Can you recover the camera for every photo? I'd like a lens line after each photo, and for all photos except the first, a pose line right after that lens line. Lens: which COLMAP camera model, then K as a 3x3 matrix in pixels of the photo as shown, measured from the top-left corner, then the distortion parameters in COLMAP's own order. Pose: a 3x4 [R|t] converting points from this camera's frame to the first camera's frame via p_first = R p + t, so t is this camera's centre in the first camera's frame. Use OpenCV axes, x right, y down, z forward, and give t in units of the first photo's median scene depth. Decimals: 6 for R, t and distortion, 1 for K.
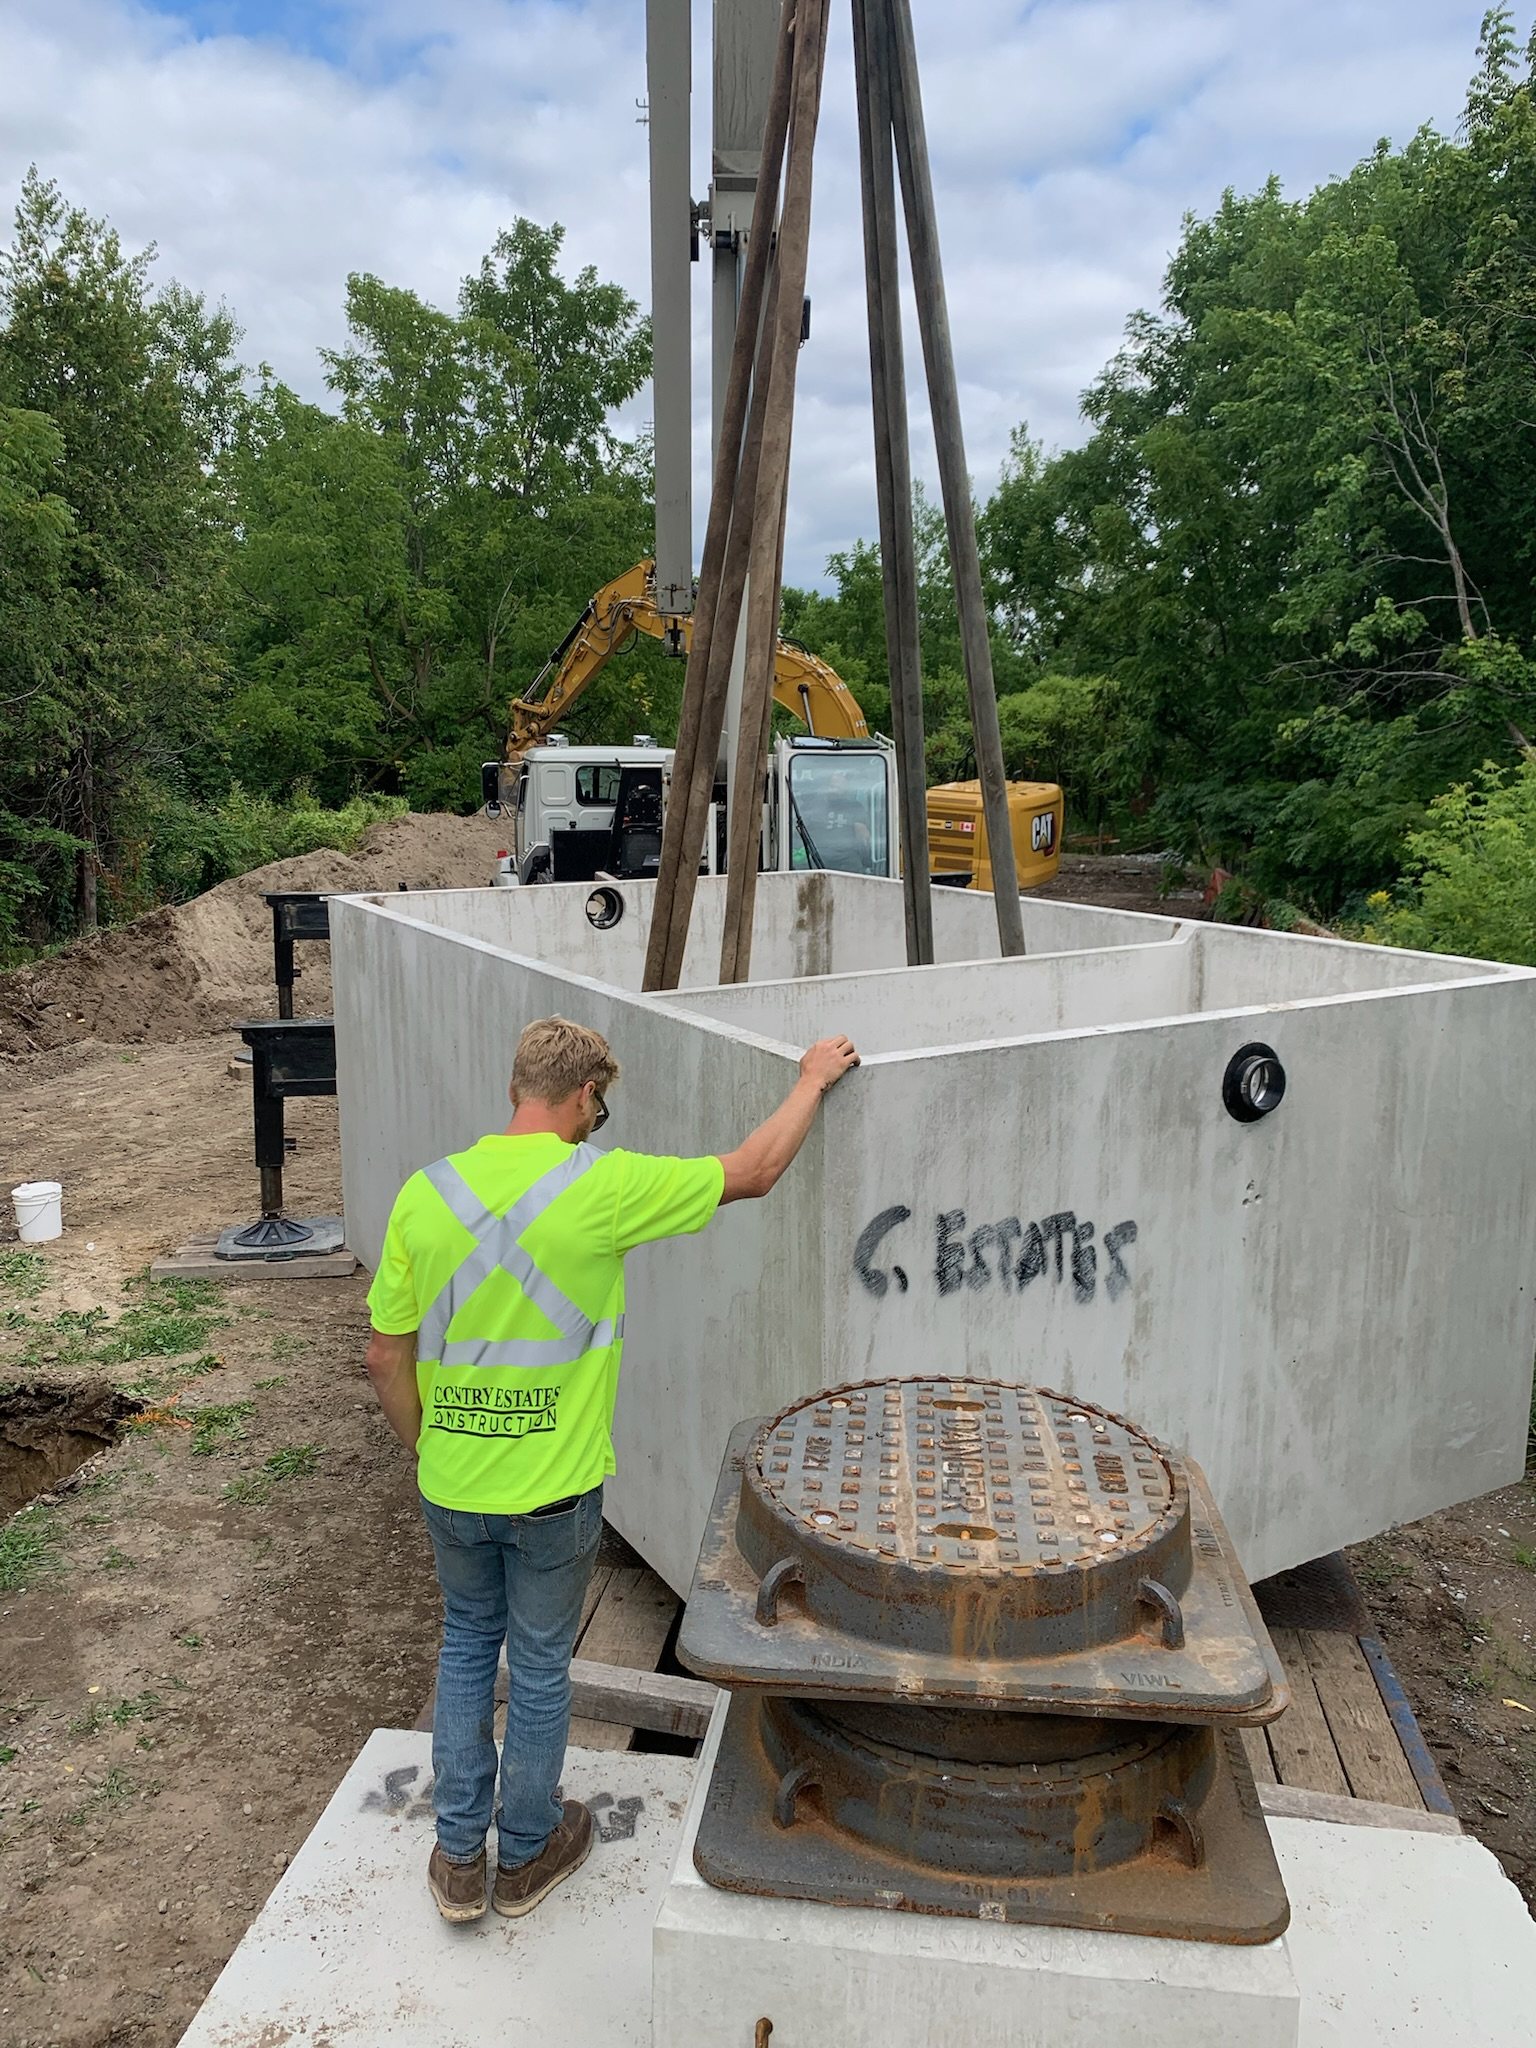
lens RADIAL K [[1561.8, 0, 763.1], [0, 1561.8, 1021.1], [0, 0, 1]] dist [0.130057, -0.233012]
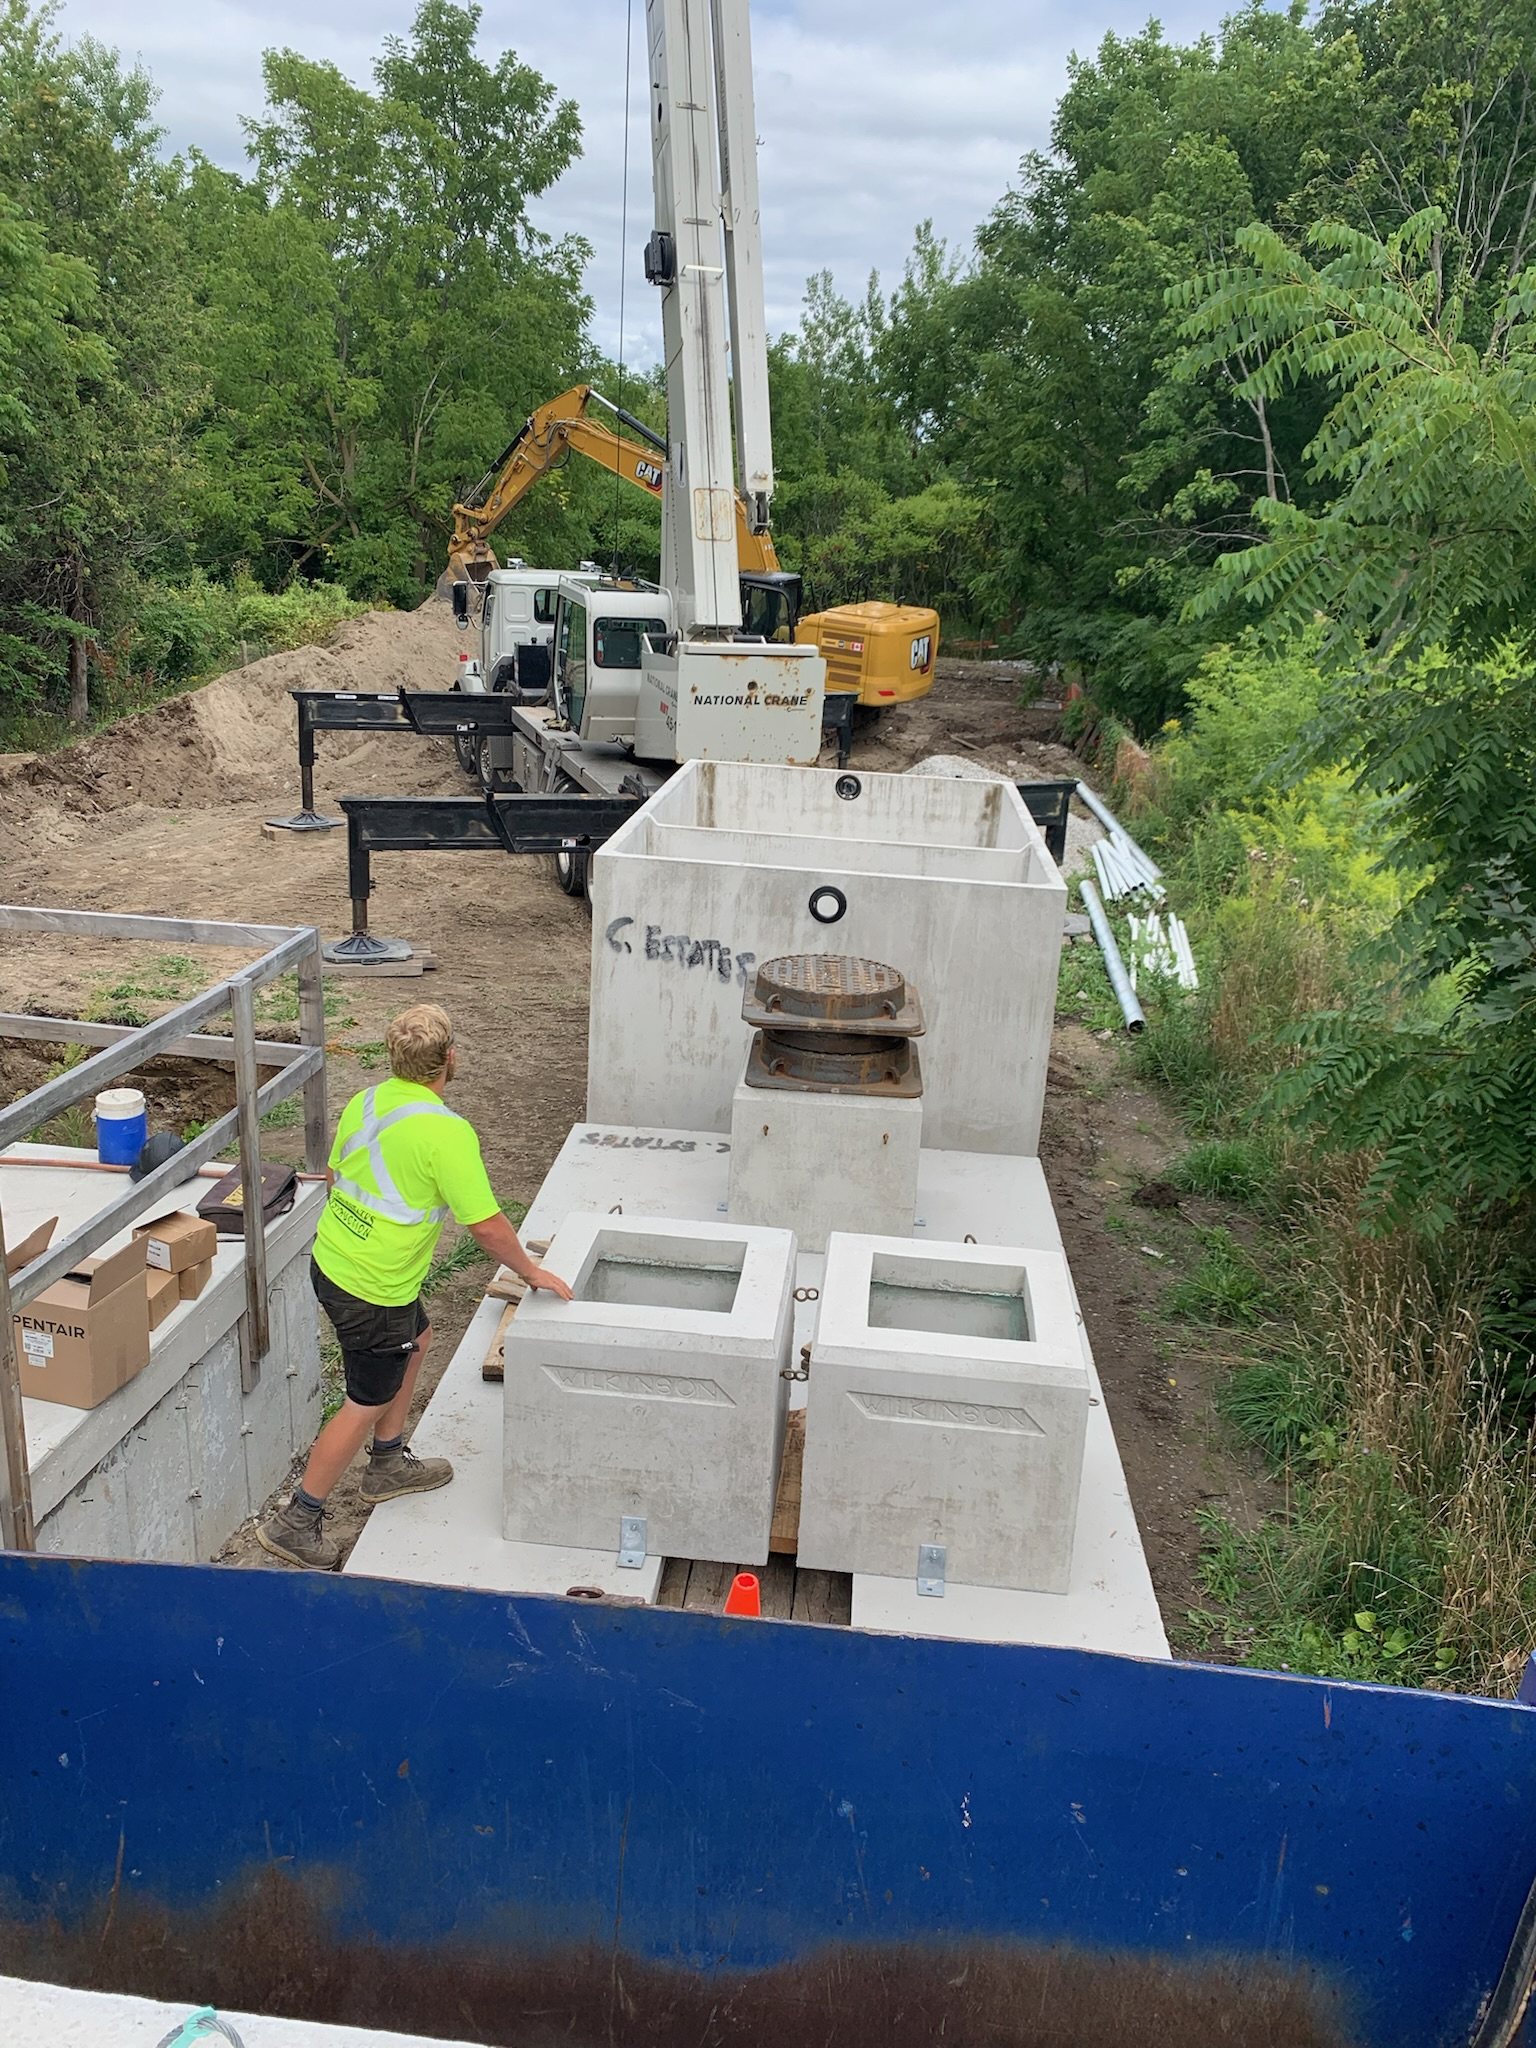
lens RADIAL K [[1547.3, 0, 770.4], [0, 1547.3, 978.2], [0, 0, 1]] dist [0.051376, -0.051201]
pose [[0.996597, 0.024072, 0.078838, -0.017748], [-0.032740, 0.993328, 0.110578, -0.002236], [-0.075650, -0.112782, 0.990736, -0.153096]]
